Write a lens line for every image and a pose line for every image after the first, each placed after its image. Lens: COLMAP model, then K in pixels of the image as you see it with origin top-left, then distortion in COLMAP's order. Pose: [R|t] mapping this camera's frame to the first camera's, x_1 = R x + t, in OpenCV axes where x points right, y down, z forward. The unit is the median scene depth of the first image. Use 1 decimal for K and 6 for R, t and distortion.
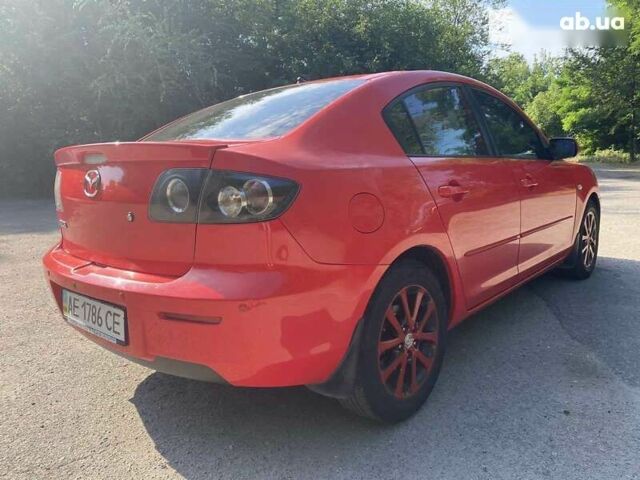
lens RADIAL K [[484.2, 0, 324.0], [0, 484.2, 241.6], [0, 0, 1]] dist [0.000729, -0.000053]
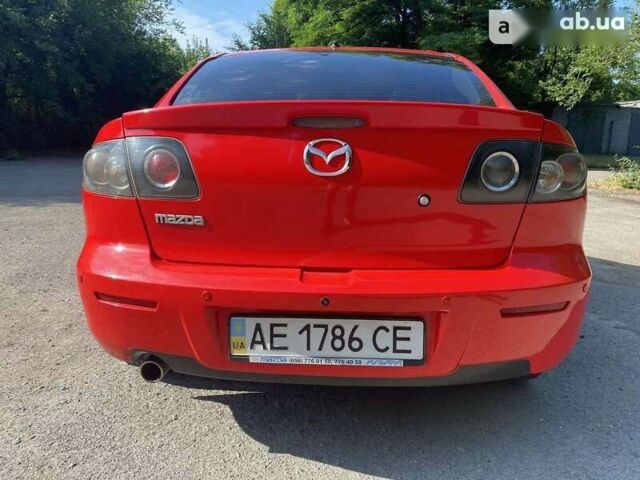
lens RADIAL K [[481.4, 0, 300.9], [0, 481.4, 230.5], [0, 0, 1]] dist [0.047675, -0.000340]
pose [[0.788308, -0.084180, 0.609496, -0.876210], [0.073961, 0.996378, 0.041955, -0.042101], [-0.610820, 0.012005, 0.791679, 0.421581]]
